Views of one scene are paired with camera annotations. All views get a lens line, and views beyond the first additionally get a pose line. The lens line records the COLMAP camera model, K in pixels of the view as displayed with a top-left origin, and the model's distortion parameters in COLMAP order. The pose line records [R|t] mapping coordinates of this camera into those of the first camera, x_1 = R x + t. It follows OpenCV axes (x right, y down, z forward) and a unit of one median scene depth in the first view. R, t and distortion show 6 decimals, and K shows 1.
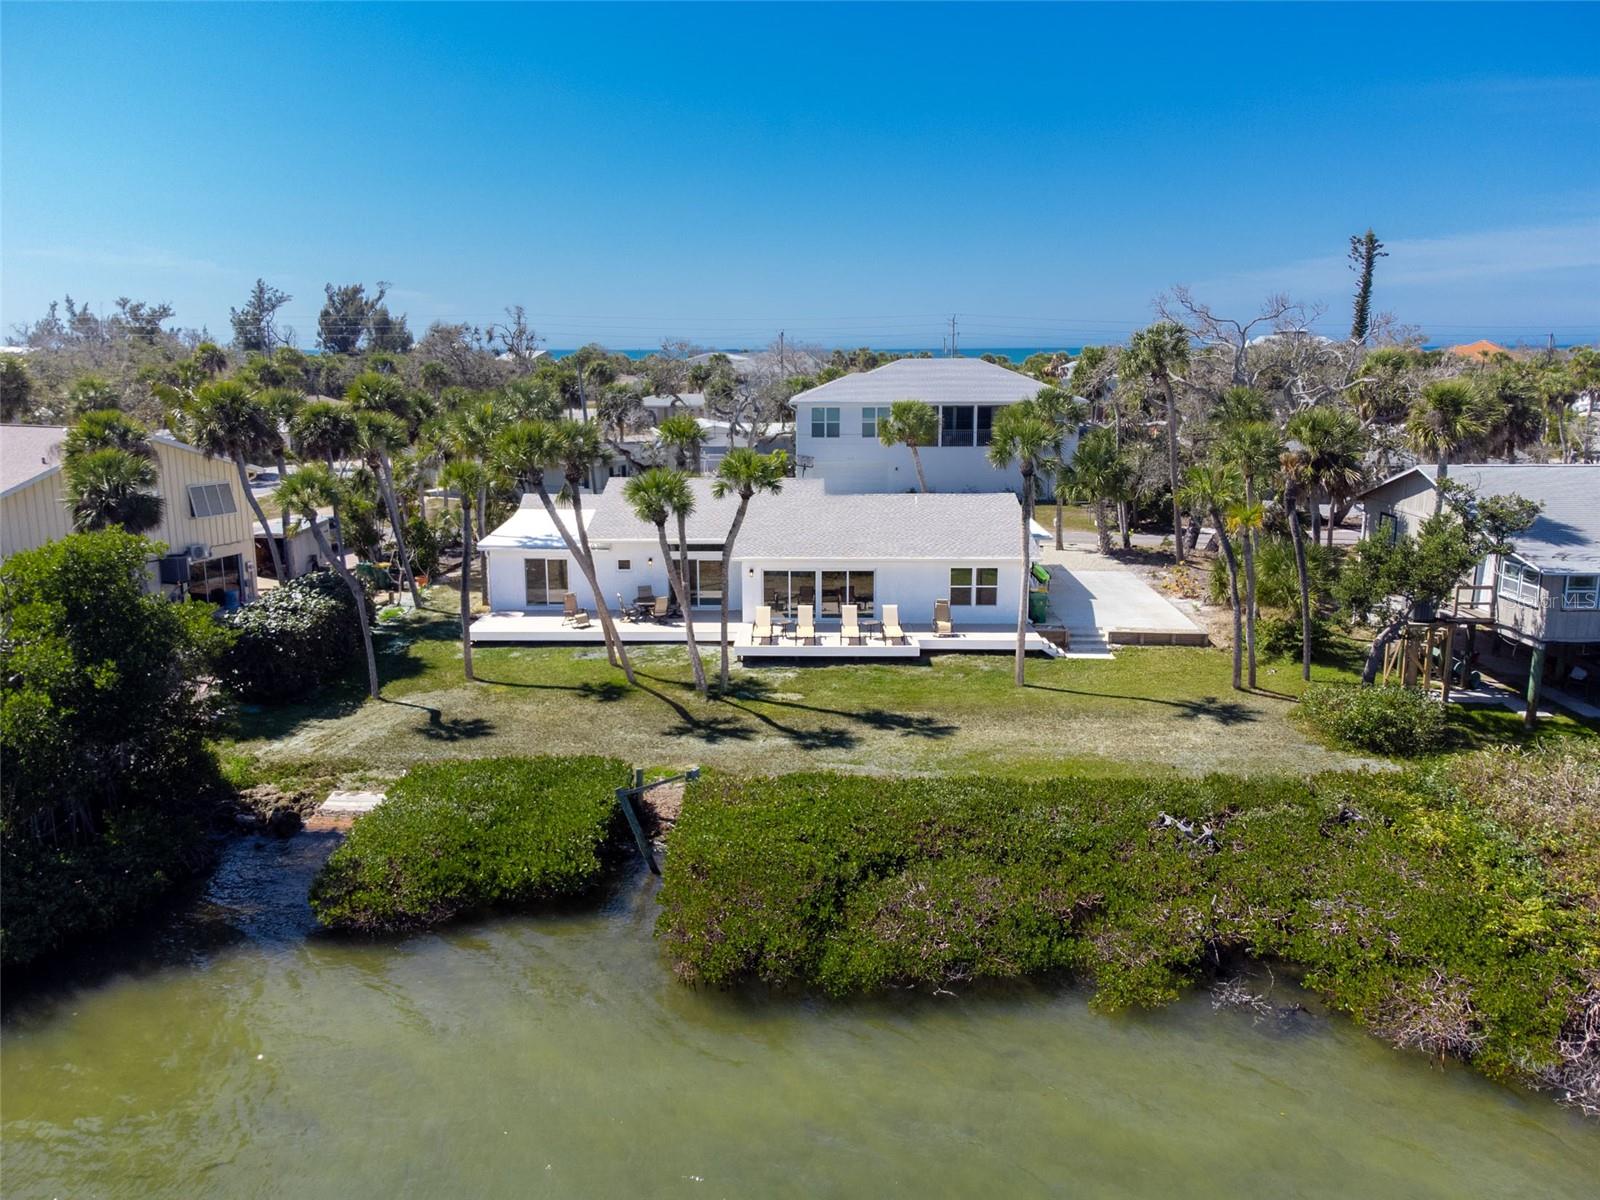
lens RADIAL K [[1267.0, 0, 800.0], [0, 1267.0, 600.0], [0, 0, 1]] dist [0.032851, -0.001320]
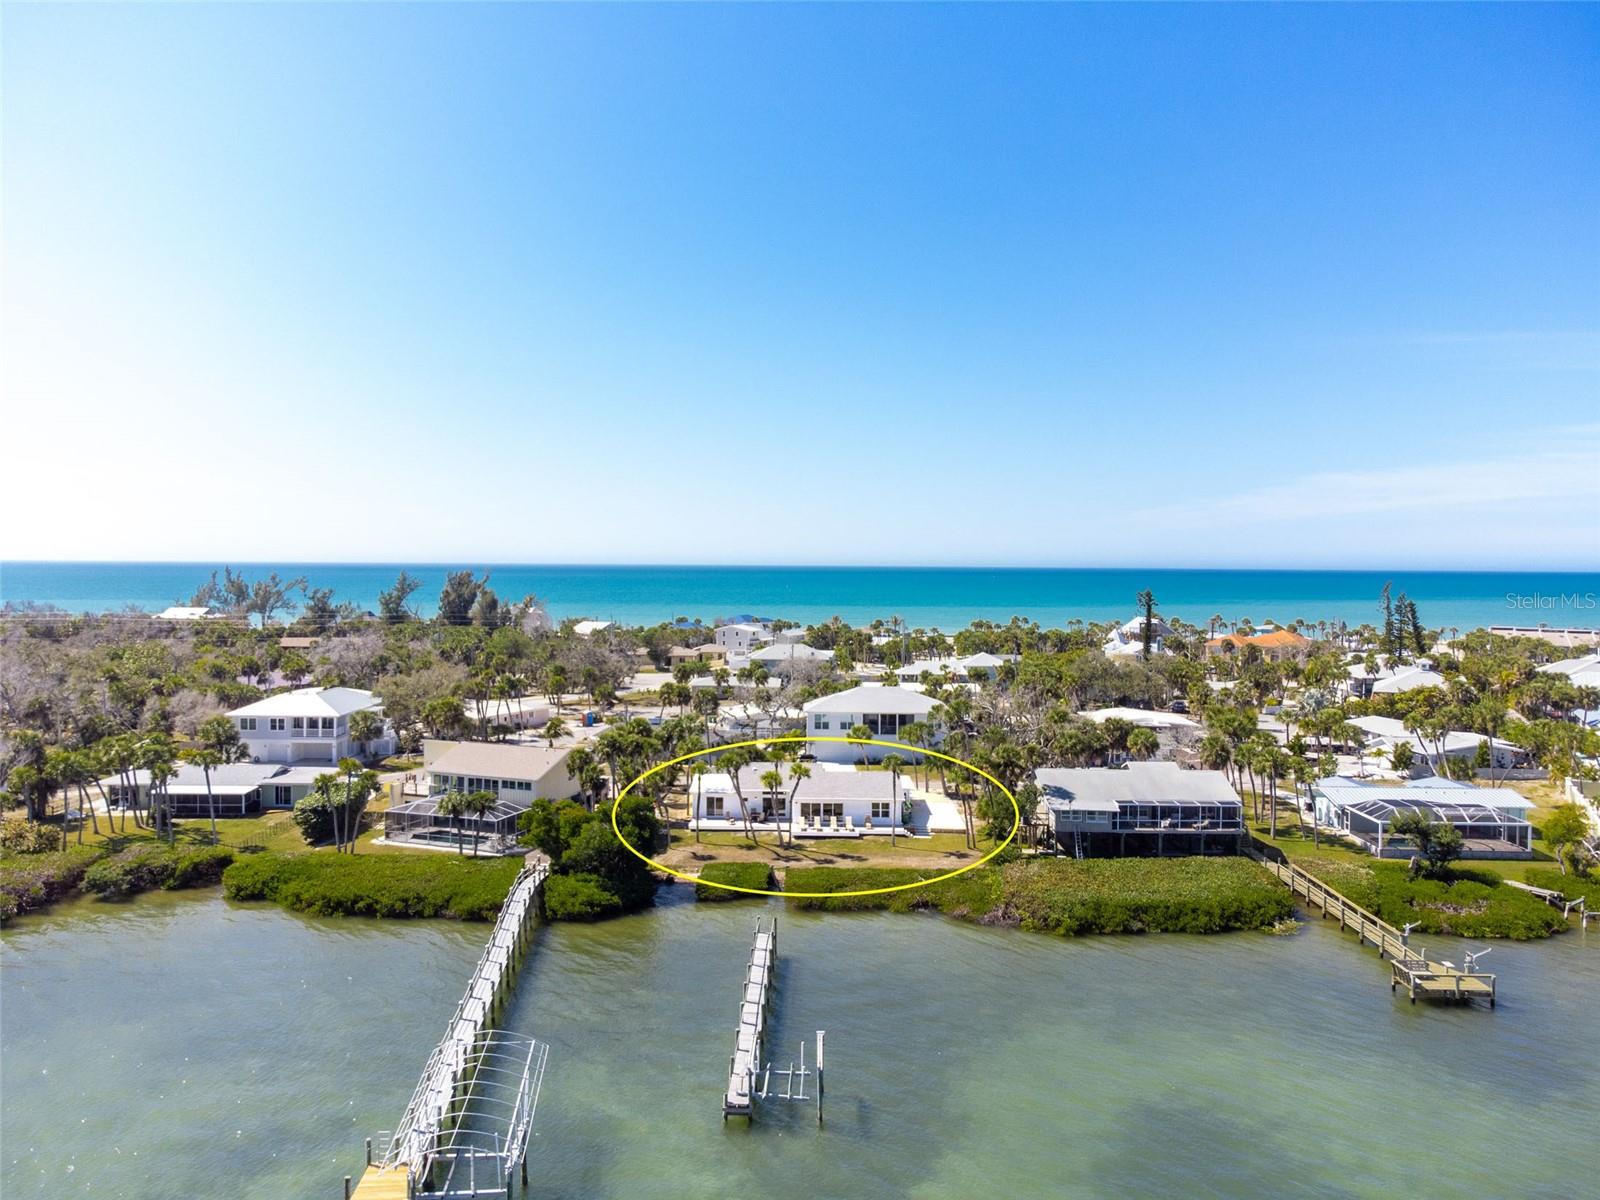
lens RADIAL K [[1242.3, 0, 800.0], [0, 1242.3, 600.0], [0, 0, 1]] dist [0.027640, -0.002967]
pose [[0.999887, 0.010430, 0.010865, -0.077676], [-0.008483, 0.986102, -0.165925, -0.013599], [-0.012445, 0.165814, 0.986079, -1.986811]]
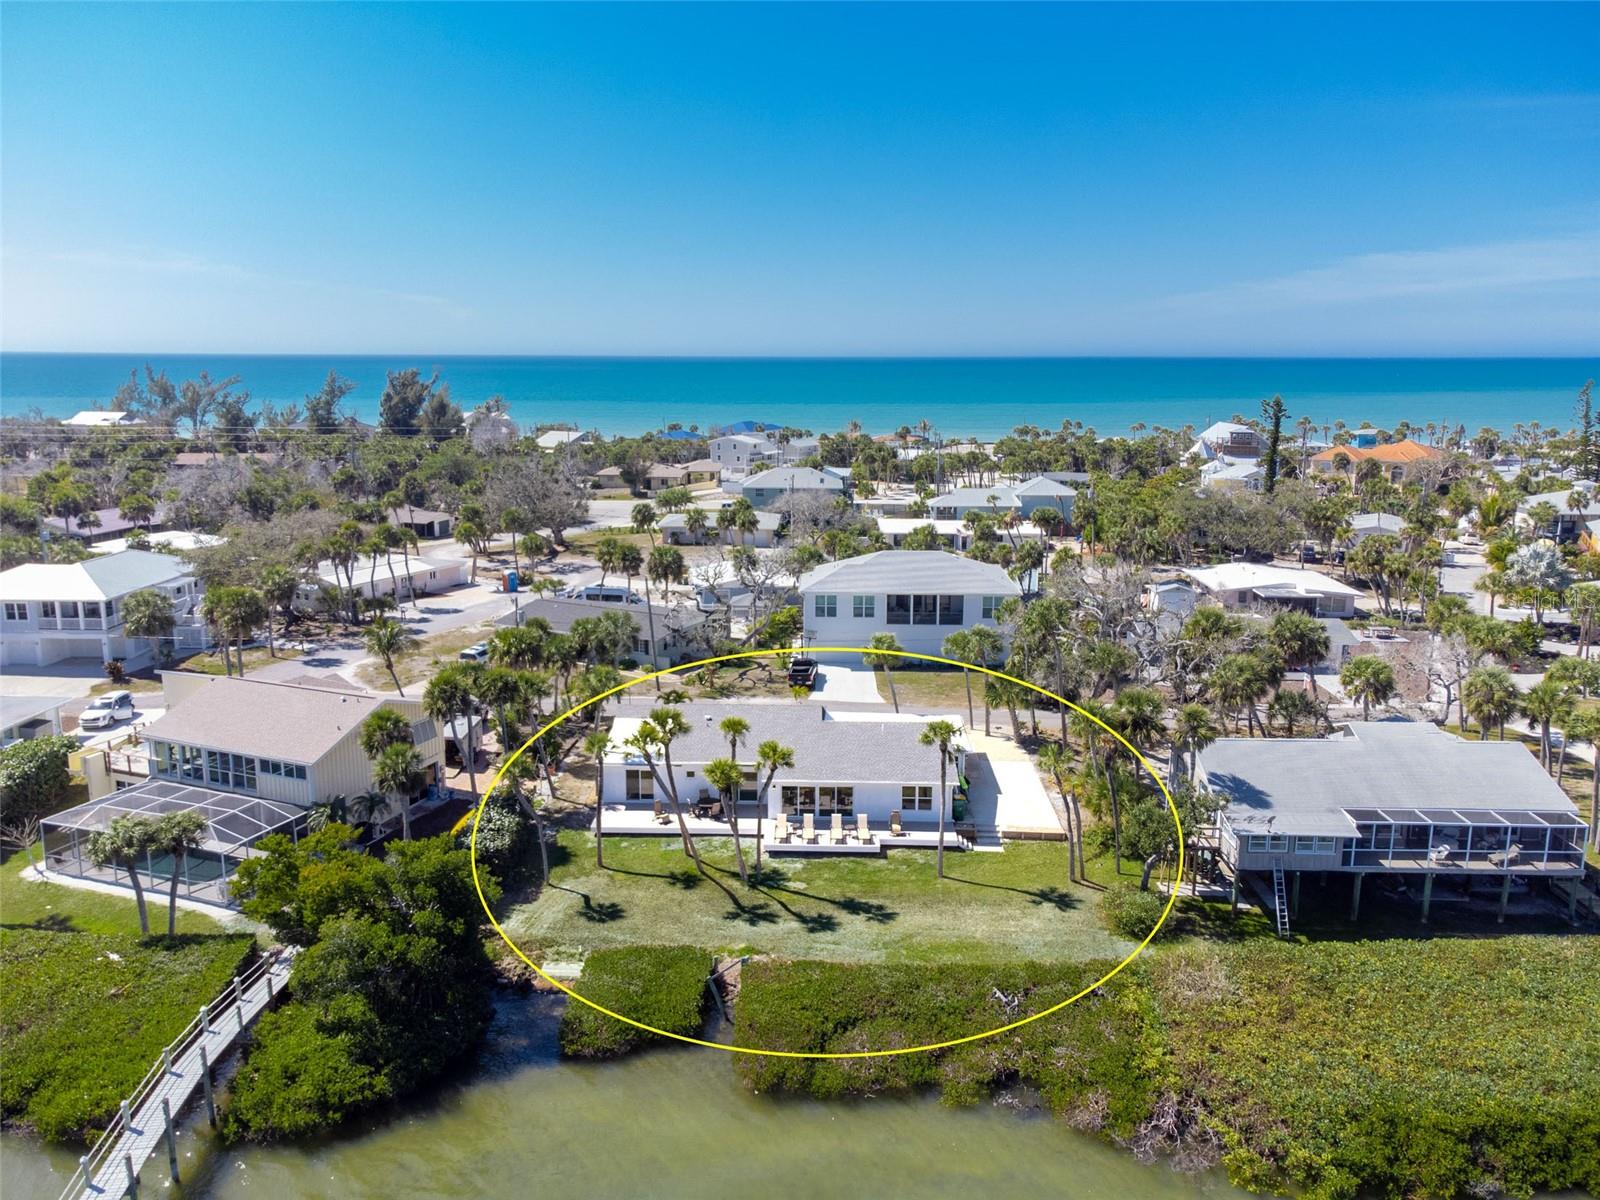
lens RADIAL K [[1242.3, 0, 800.0], [0, 1242.3, 600.0], [0, 0, 1]] dist [0.027640, -0.002967]
pose [[0.999954, 0.007731, -0.005698, 0.000427], [-0.007737, 0.999970, -0.000893, -0.307975], [0.005691, 0.000937, 0.999983, -0.646084]]
